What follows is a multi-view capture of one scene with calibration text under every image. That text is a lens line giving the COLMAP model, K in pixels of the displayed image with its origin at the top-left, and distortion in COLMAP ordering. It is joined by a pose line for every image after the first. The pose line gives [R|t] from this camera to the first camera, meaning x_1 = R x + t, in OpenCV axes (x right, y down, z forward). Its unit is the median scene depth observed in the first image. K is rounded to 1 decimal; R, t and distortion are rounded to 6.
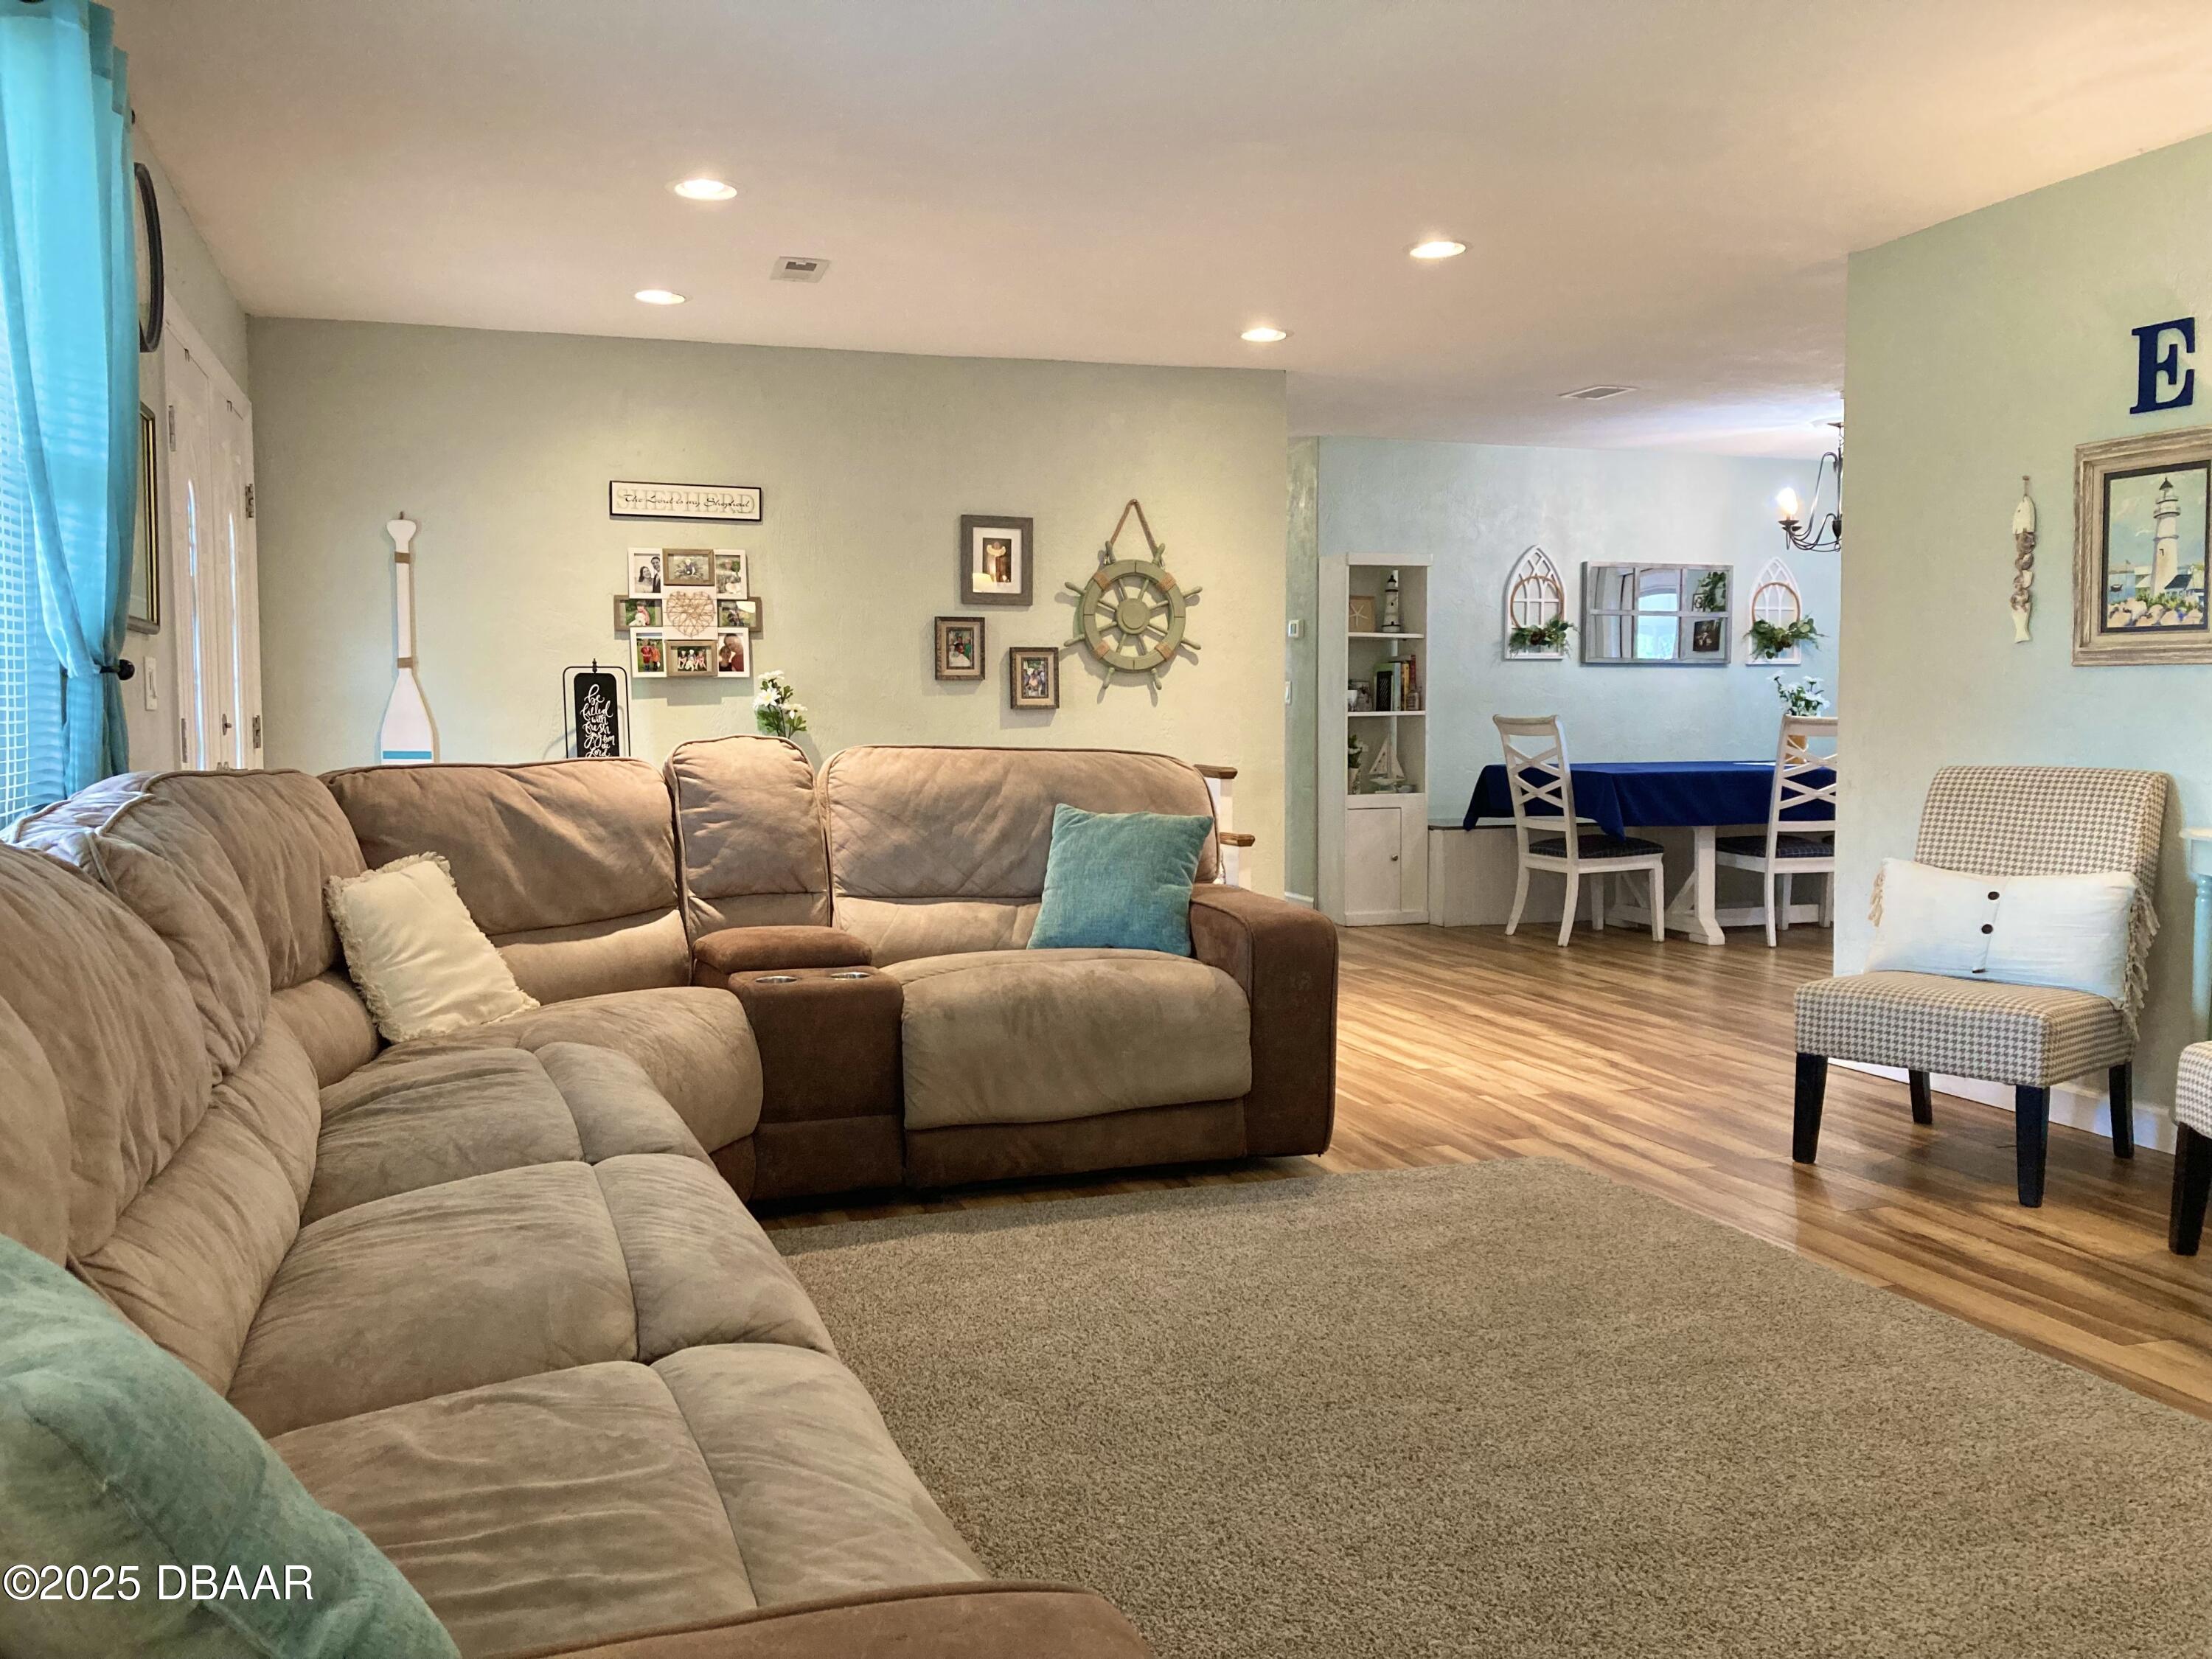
lens RADIAL K [[1812.1, 0, 1080.3], [0, 1812.1, 828.9], [0, 0, 1]] dist [0.050812, -0.067769]
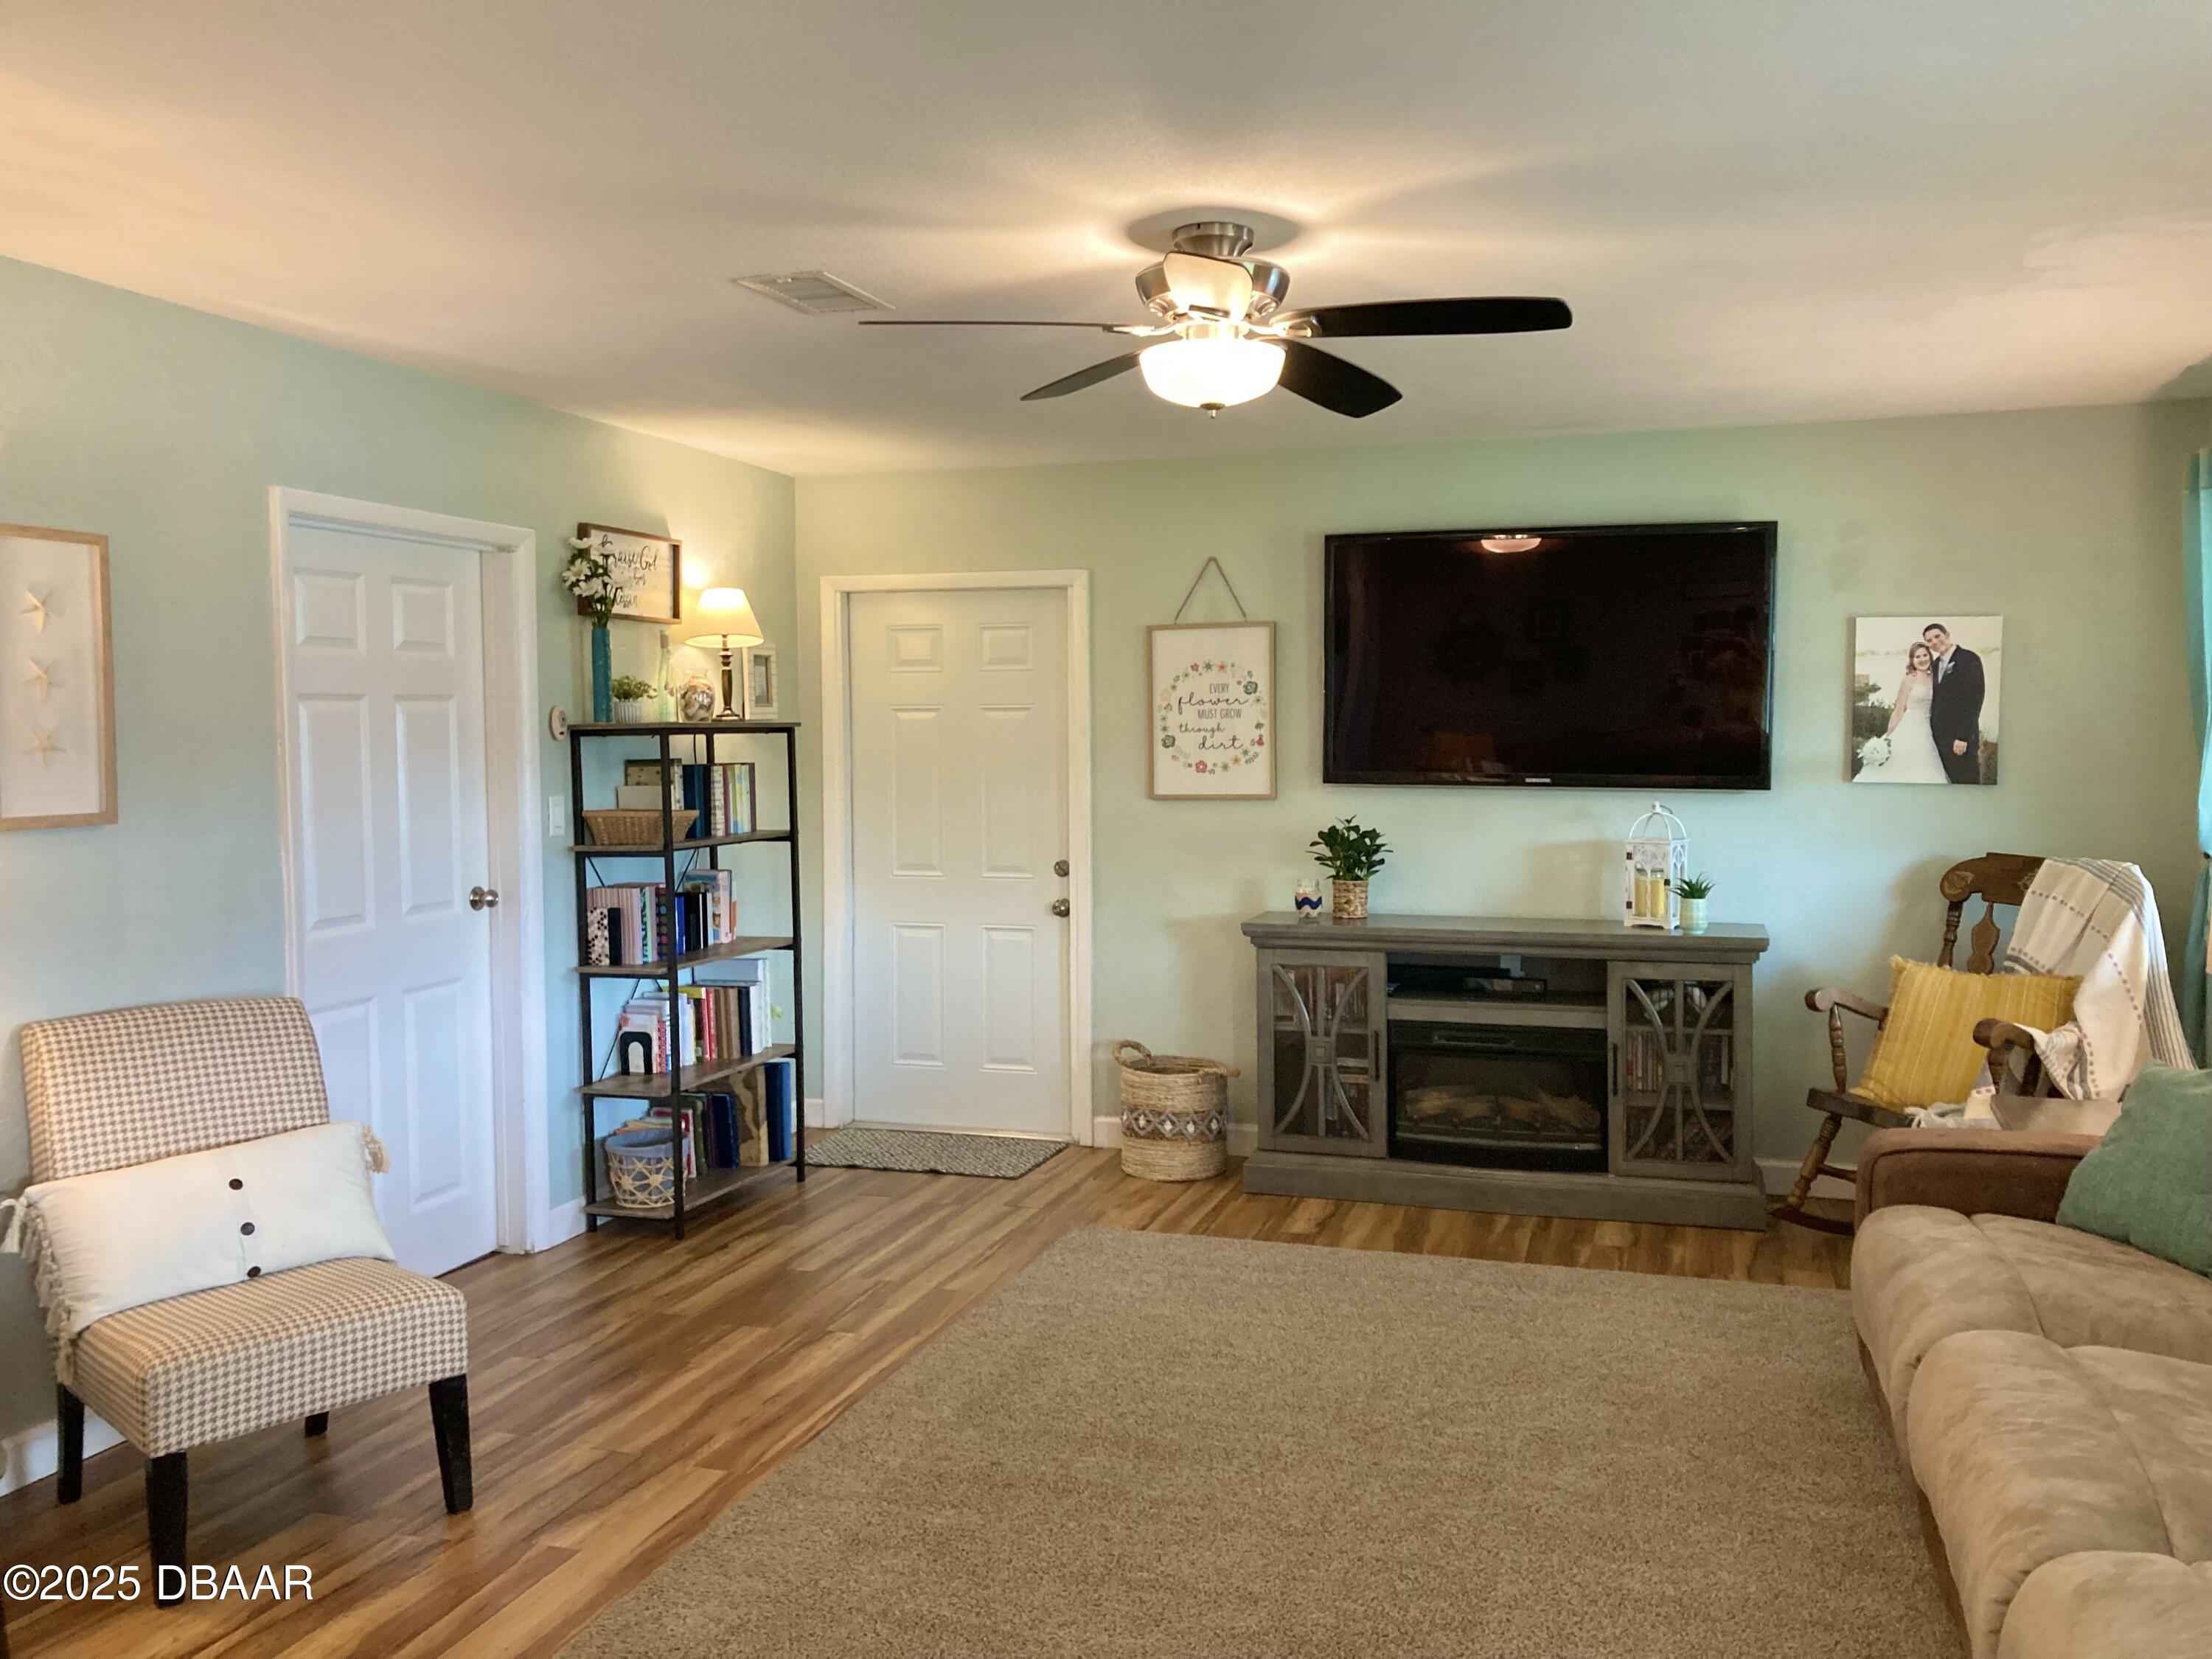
lens RADIAL K [[1812.1, 0, 1111.0], [0, 1812.1, 822.8], [0, 0, 1]] dist [0.050812, -0.067769]
pose [[-0.809916, -0.017614, 0.586281, -0.133779], [0.052891, 0.993284, 0.102907, -0.104558], [-0.584156, 0.114355, -0.803545, 0.739153]]
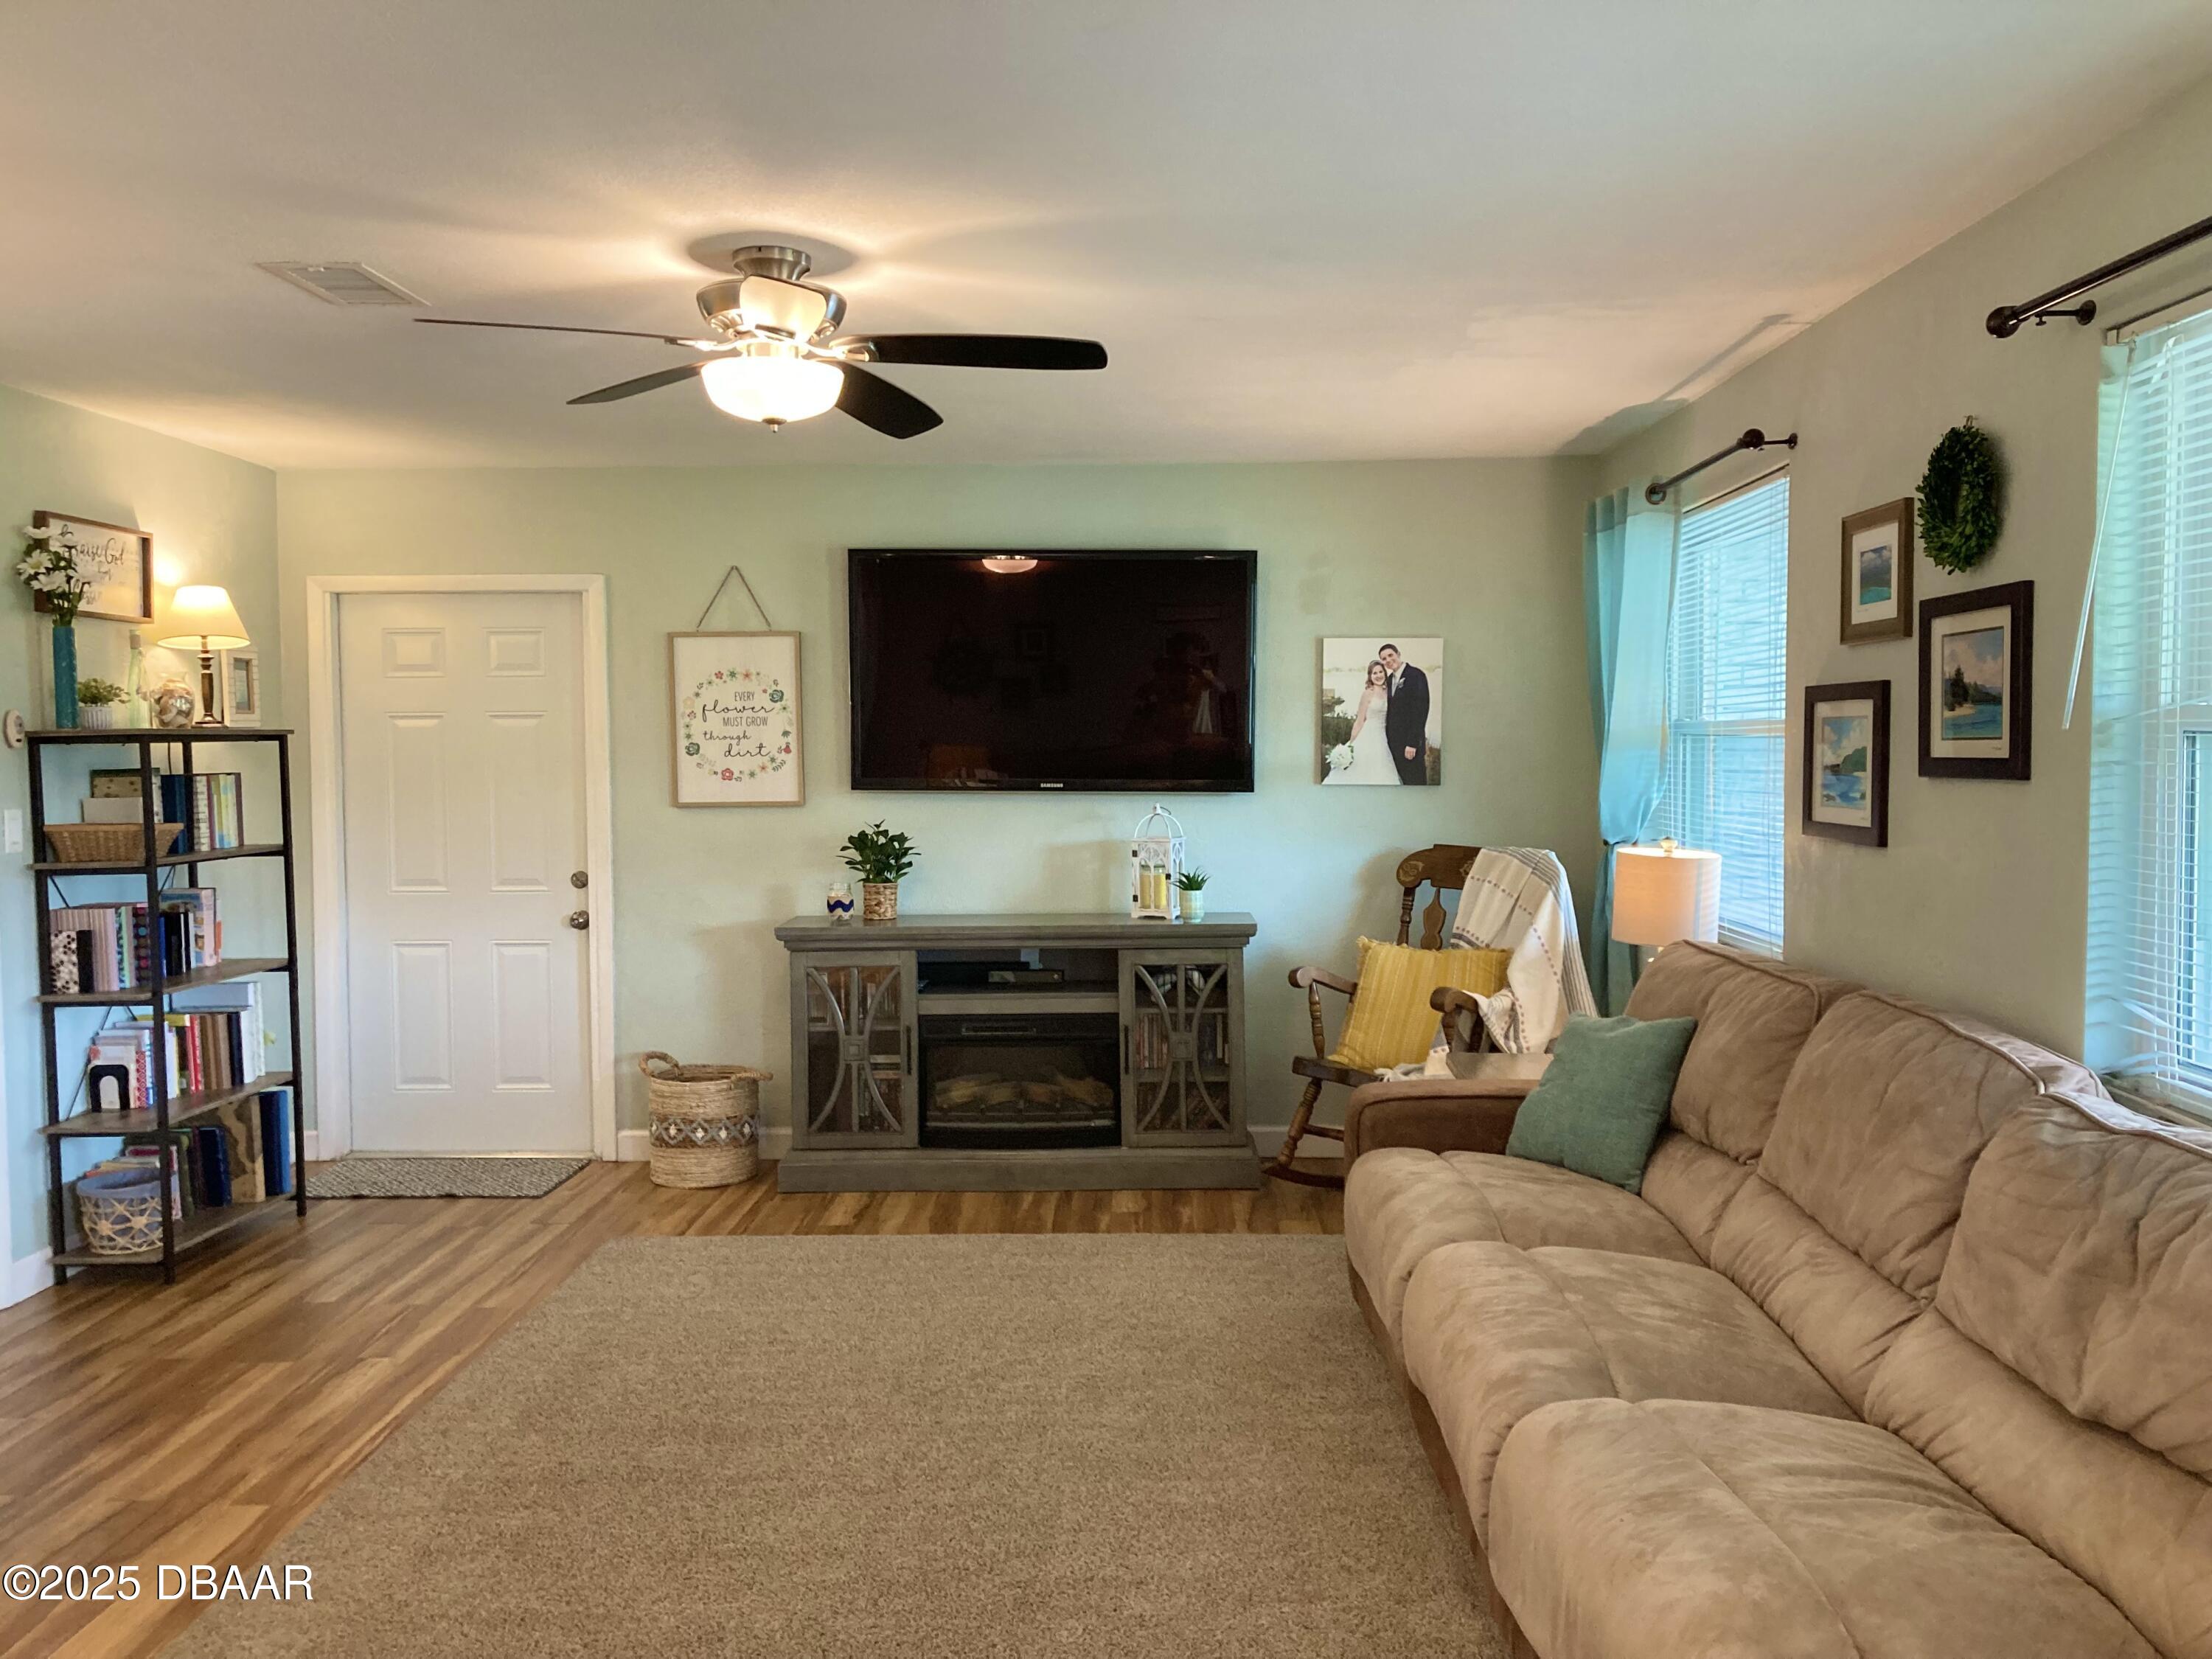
lens RADIAL K [[1812.1, 0, 1108.0], [0, 1812.1, 825.2], [0, 0, 1]] dist [0.050812, -0.067769]
pose [[-0.942113, -0.000775, 0.335295, -0.126795], [0.037843, 0.993362, 0.108628, -0.103522], [-0.333154, 0.115029, -0.935830, 0.777355]]
